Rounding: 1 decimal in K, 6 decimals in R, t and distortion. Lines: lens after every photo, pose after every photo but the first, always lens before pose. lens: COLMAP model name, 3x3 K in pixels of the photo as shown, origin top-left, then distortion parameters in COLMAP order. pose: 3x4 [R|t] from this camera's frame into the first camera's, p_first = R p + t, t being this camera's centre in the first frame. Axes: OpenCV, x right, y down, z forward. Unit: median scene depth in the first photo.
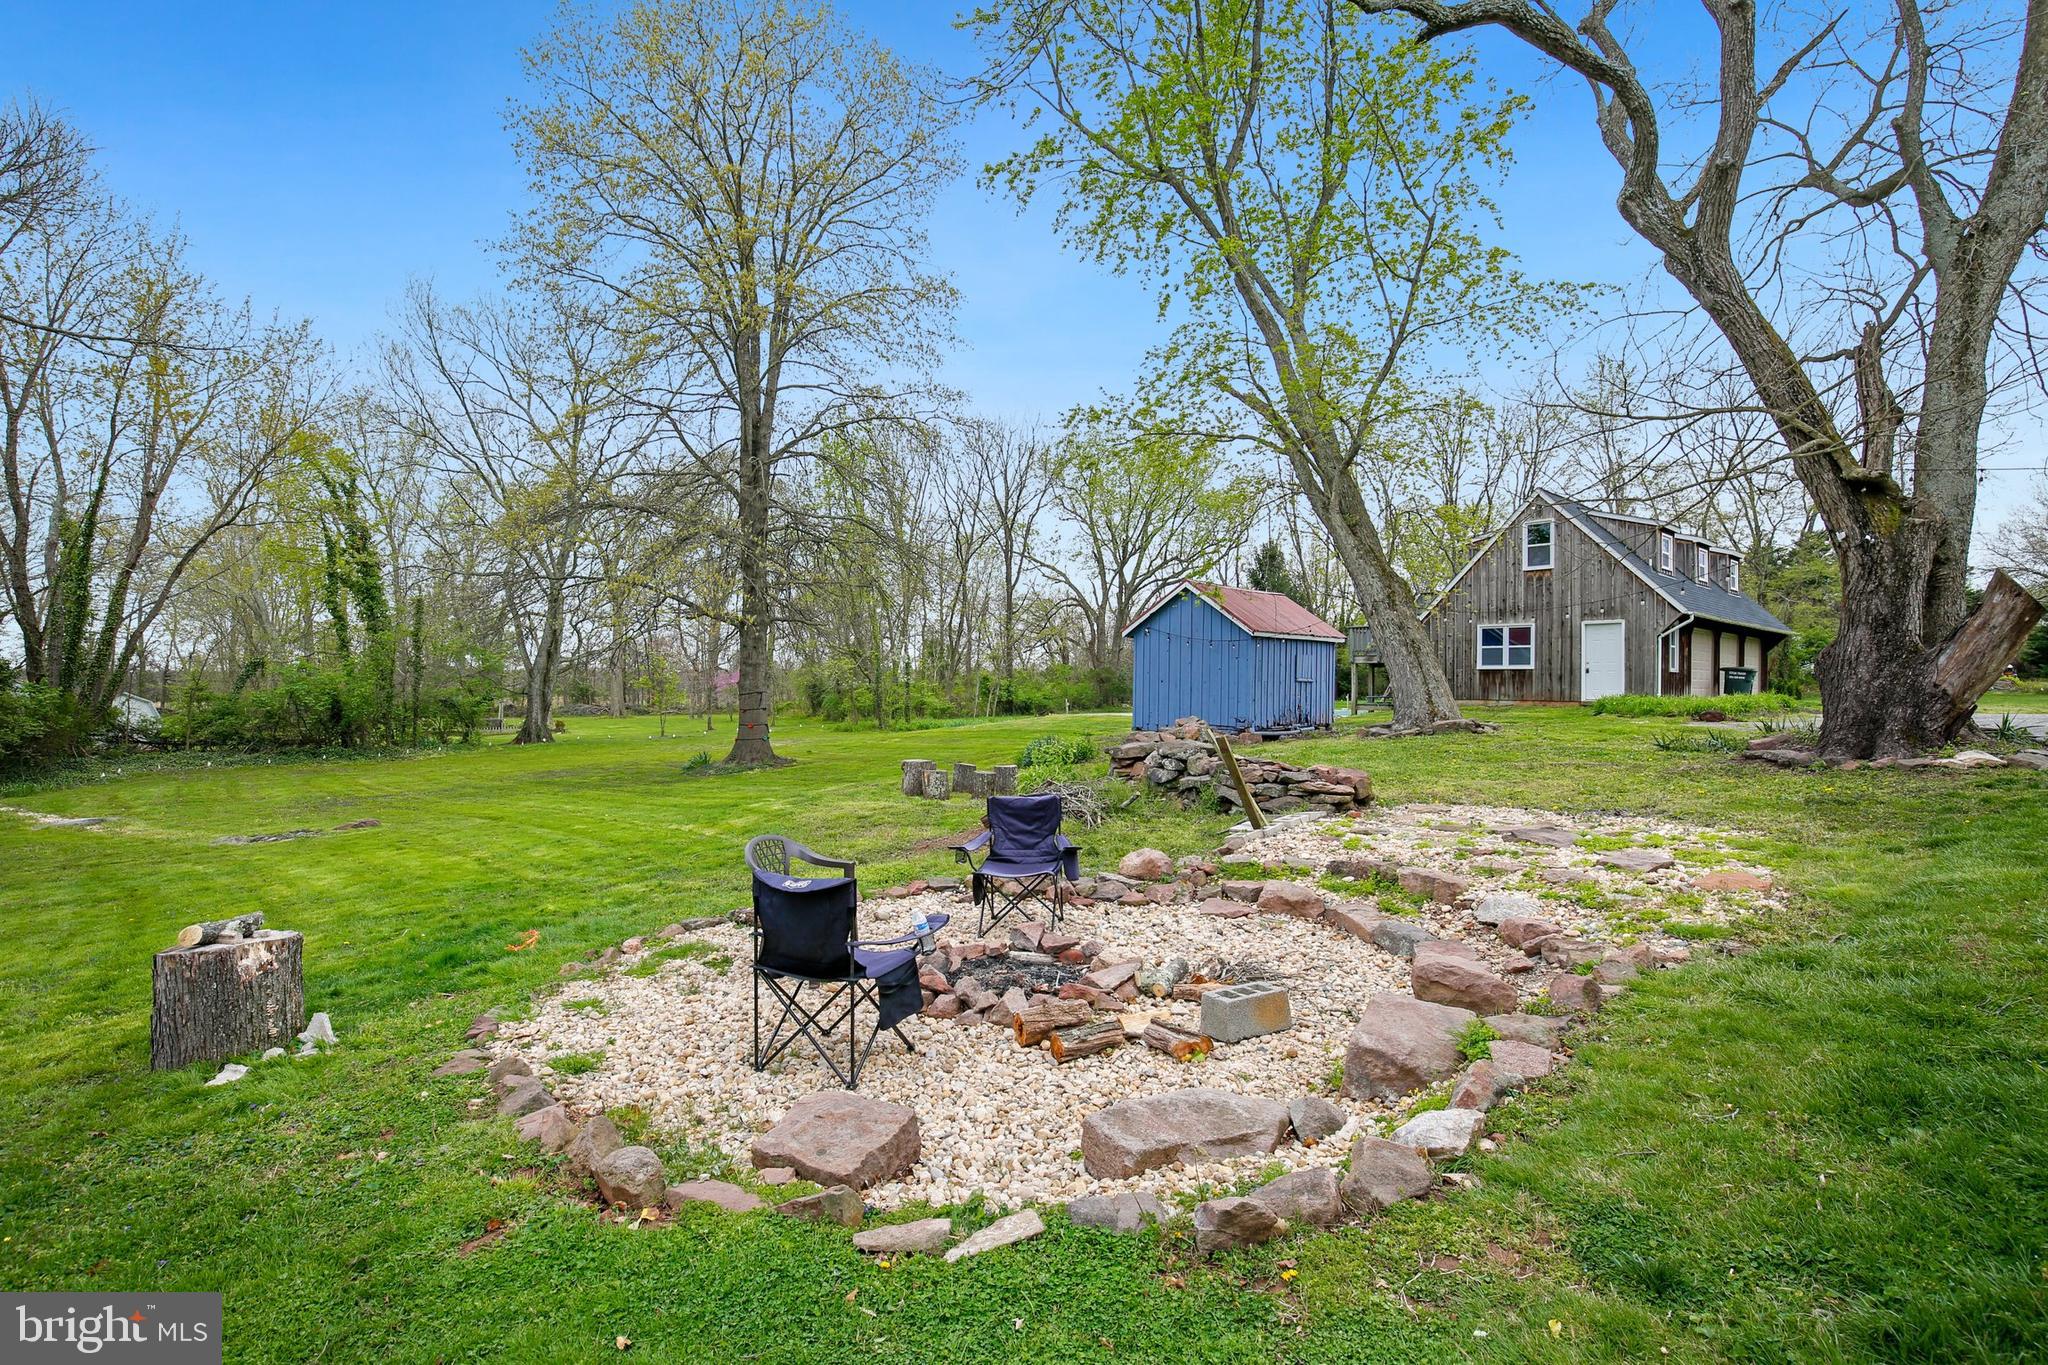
lens RADIAL K [[948.7, 0, 1025.5], [0, 948.7, 681.7], [0, 0, 1]] dist [-0.001686, -0.000262]
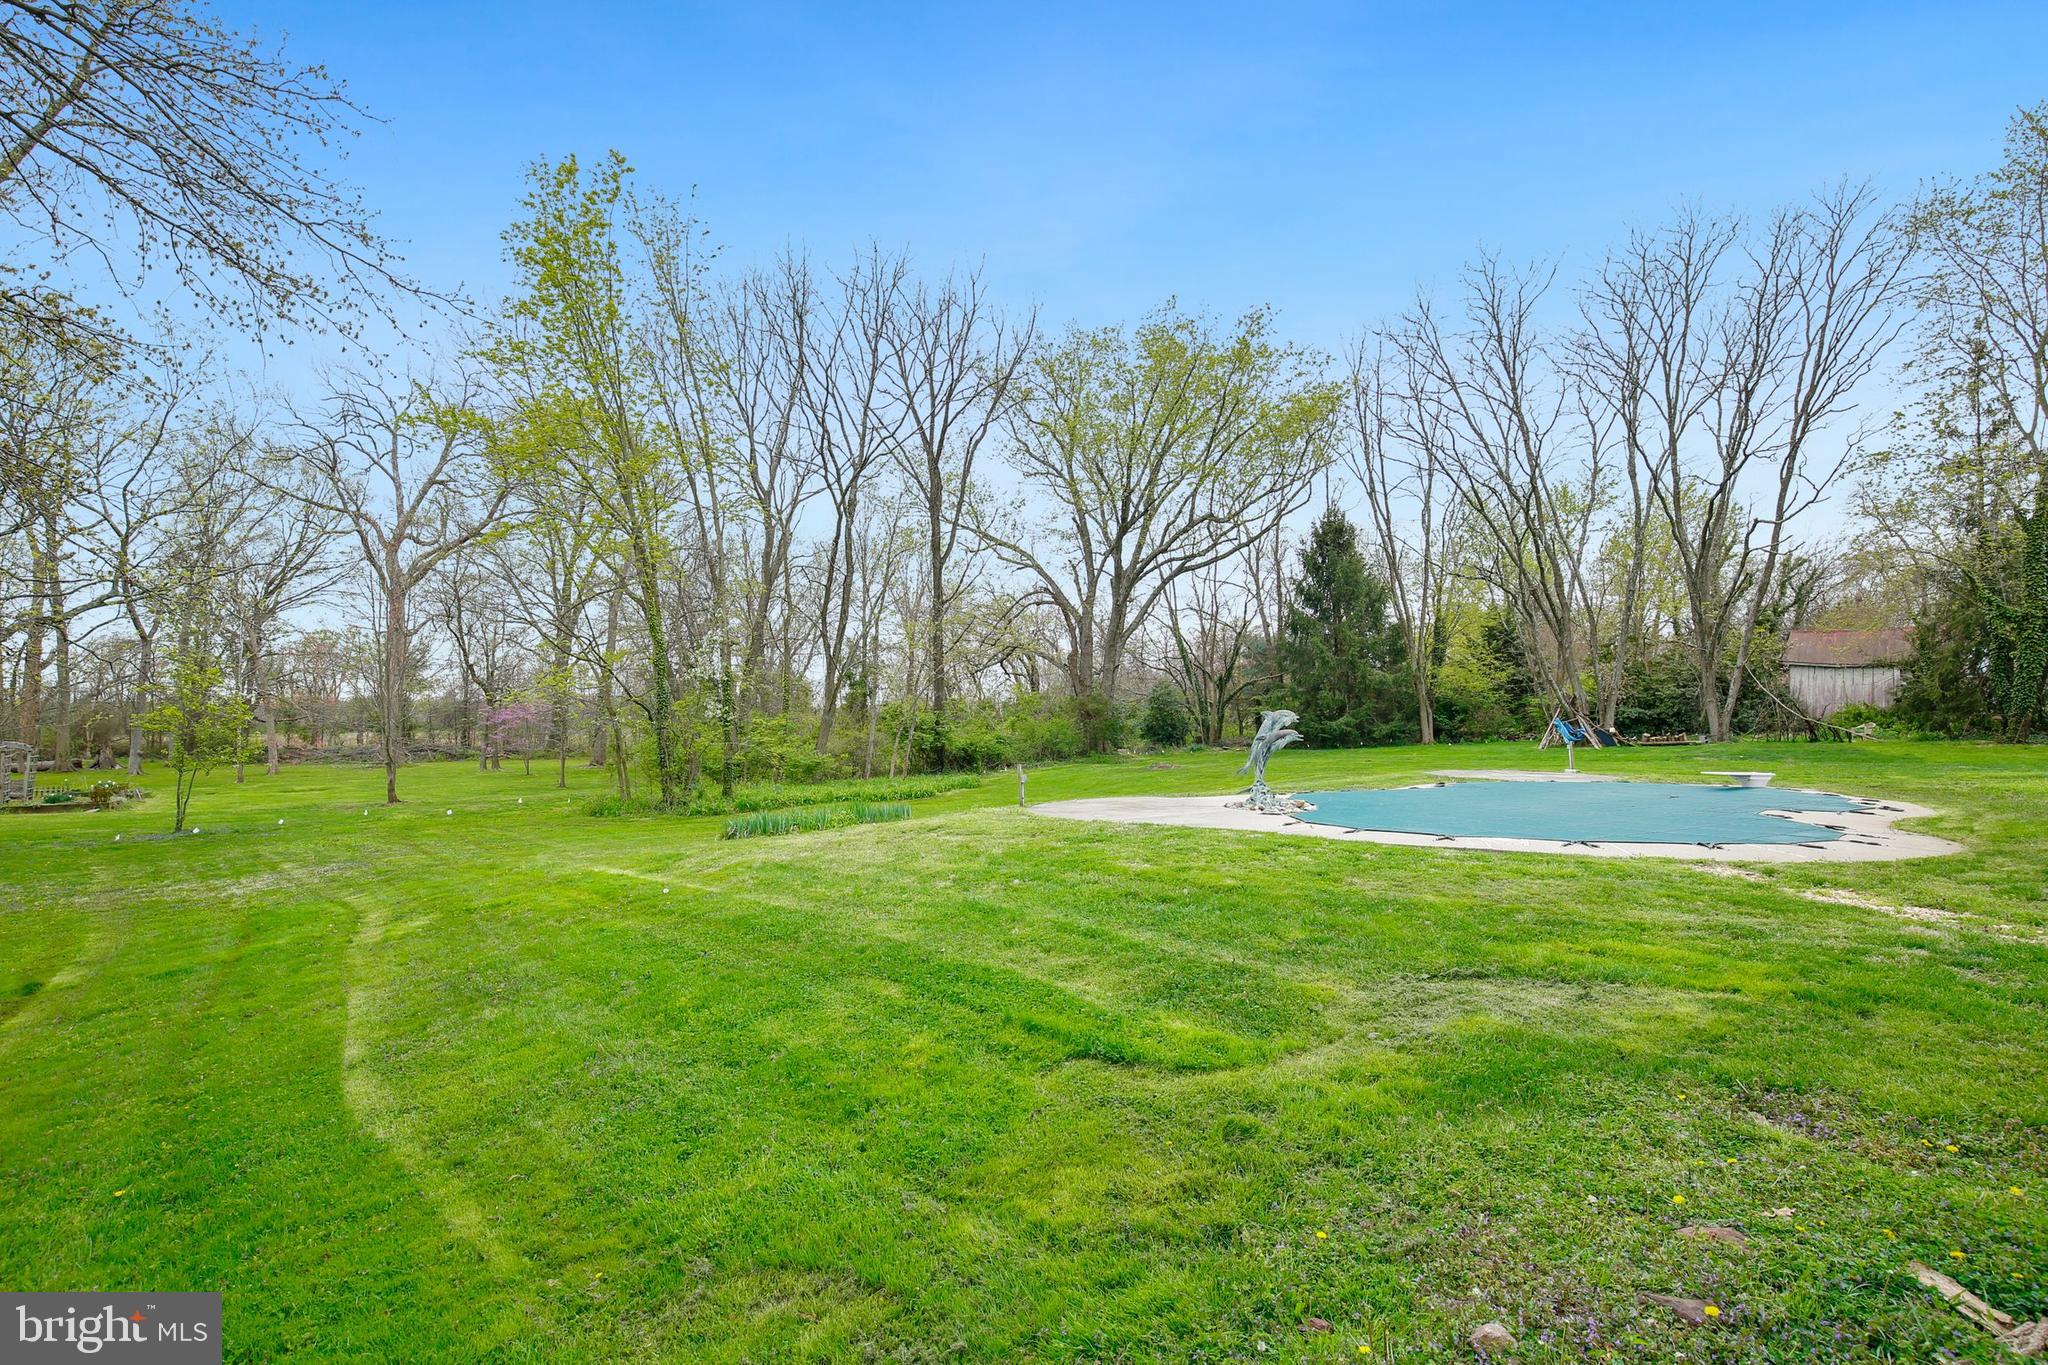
lens RADIAL K [[948.7, 0, 1029.0], [0, 948.7, 691.1], [0, 0, 1]] dist [-0.001686, -0.000262]
pose [[0.999559, -0.002835, 0.029565, 0.019521], [0.003681, 0.999583, -0.028629, 0.000952], [-0.029472, 0.028725, 0.999153, 0.337566]]
